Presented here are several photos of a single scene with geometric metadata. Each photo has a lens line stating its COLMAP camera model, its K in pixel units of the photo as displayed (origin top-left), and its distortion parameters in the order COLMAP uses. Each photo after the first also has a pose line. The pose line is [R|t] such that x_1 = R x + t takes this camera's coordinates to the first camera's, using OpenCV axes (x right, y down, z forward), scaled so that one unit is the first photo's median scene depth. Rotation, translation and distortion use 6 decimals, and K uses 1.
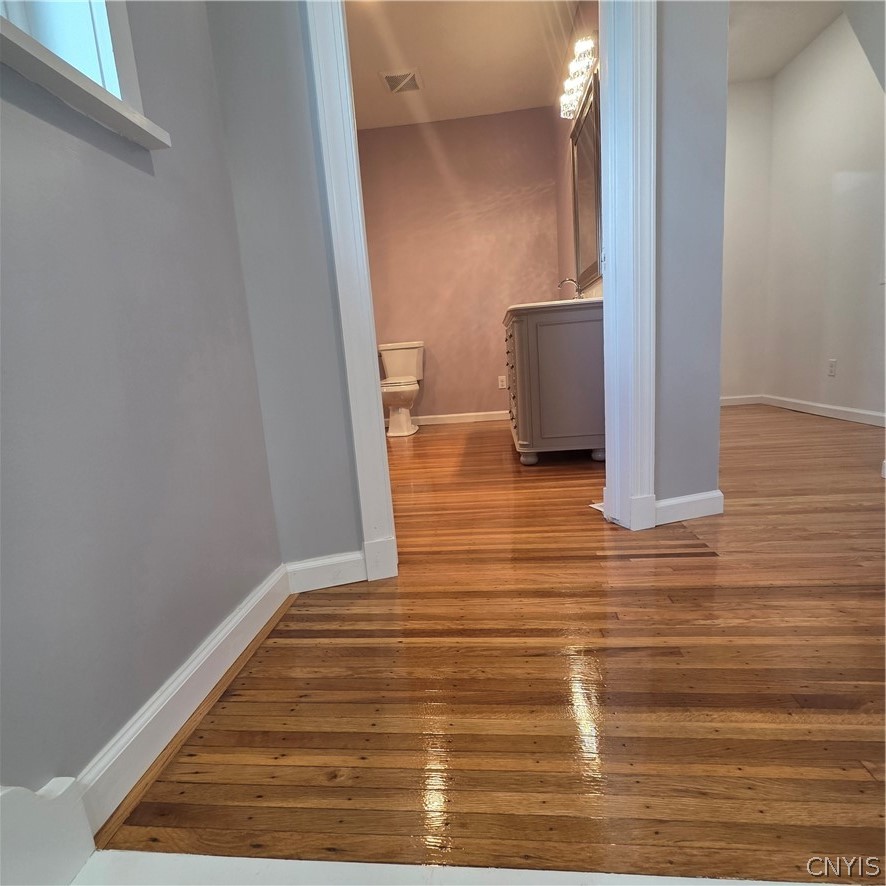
lens RADIAL K [[481.4, 0, 443.2], [0, 481.4, 447.1], [0, 0, 1]] dist [-0.002788, 0.000522]
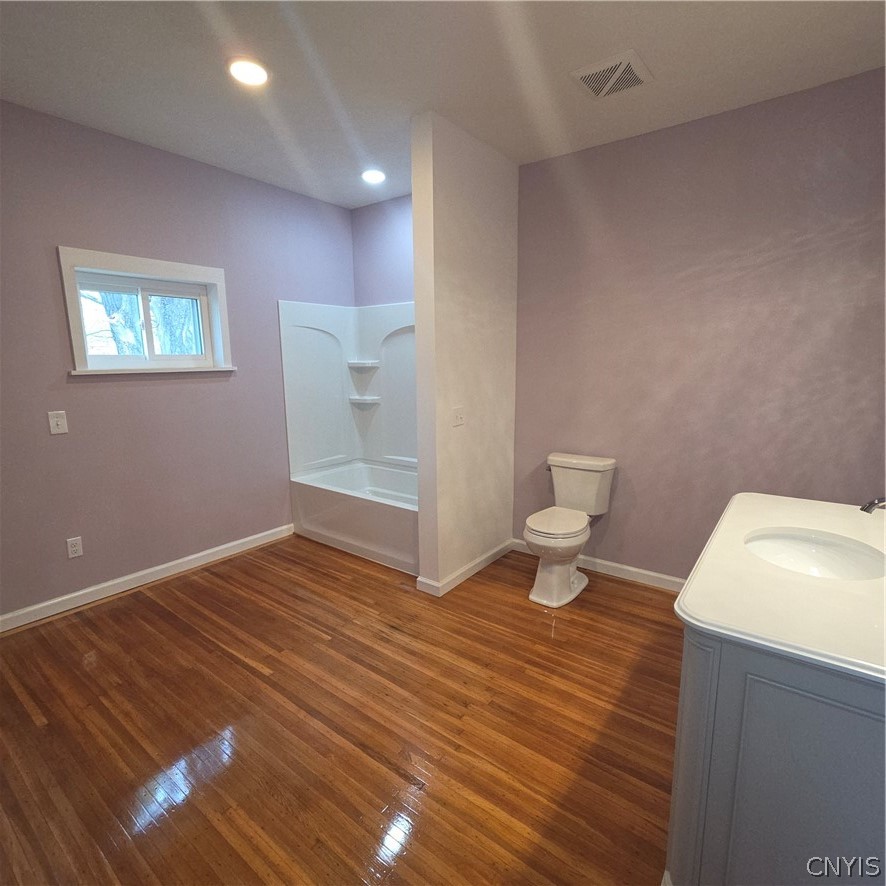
lens RADIAL K [[481.4, 0, 443.9], [0, 481.4, 440.1], [0, 0, 1]] dist [-0.002788, 0.000522]
pose [[0.849785, 0.150628, -0.505149, 0.092999], [-0.149661, 0.987811, 0.042783, -0.248450], [0.505437, 0.039245, 0.861971, 0.317181]]
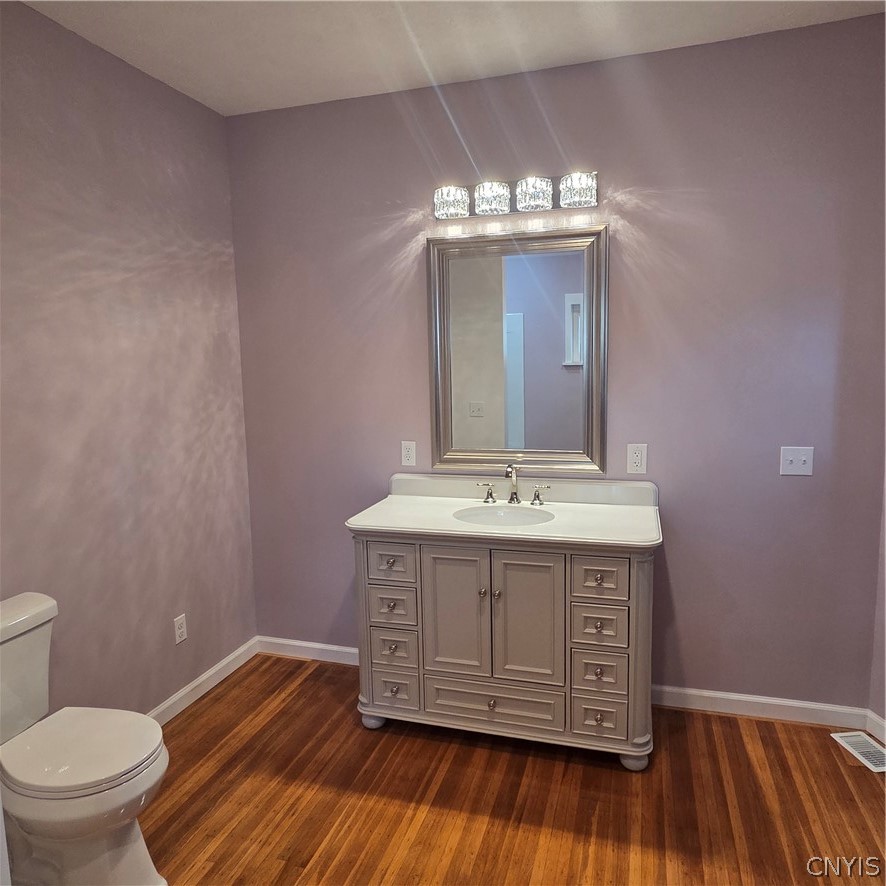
lens RADIAL K [[630.5, 0, 446.7], [0, 630.5, 441.9], [0, 0, 1]] dist [0.003055, -0.006151]
pose [[0.201819, -0.051350, 0.978076, -0.427969], [0.189373, 0.981826, 0.012471, -0.284056], [-0.960941, 0.182704, 0.207876, 0.630992]]
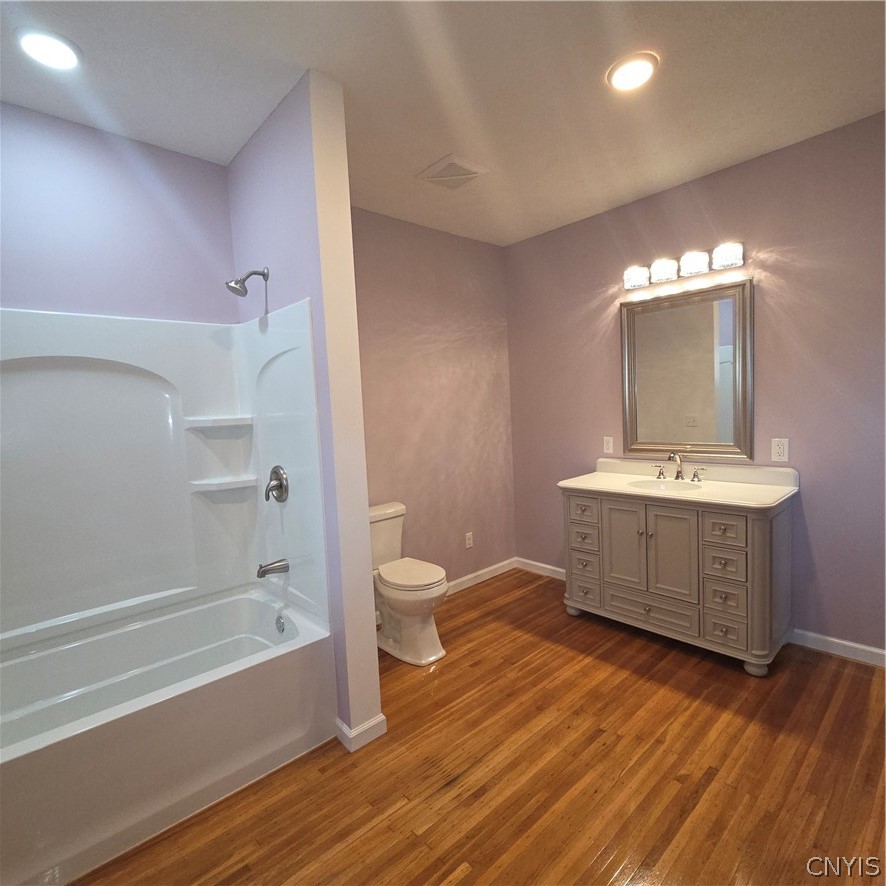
lens RADIAL K [[481.4, 0, 445.0], [0, 481.4, 441.4], [0, 0, 1]] dist [-0.002788, 0.000522]
pose [[0.673100, -0.014670, 0.739406, -0.531244], [0.138777, 0.984548, -0.106799, -0.230068], [-0.726414, 0.174499, 0.664735, 0.485496]]
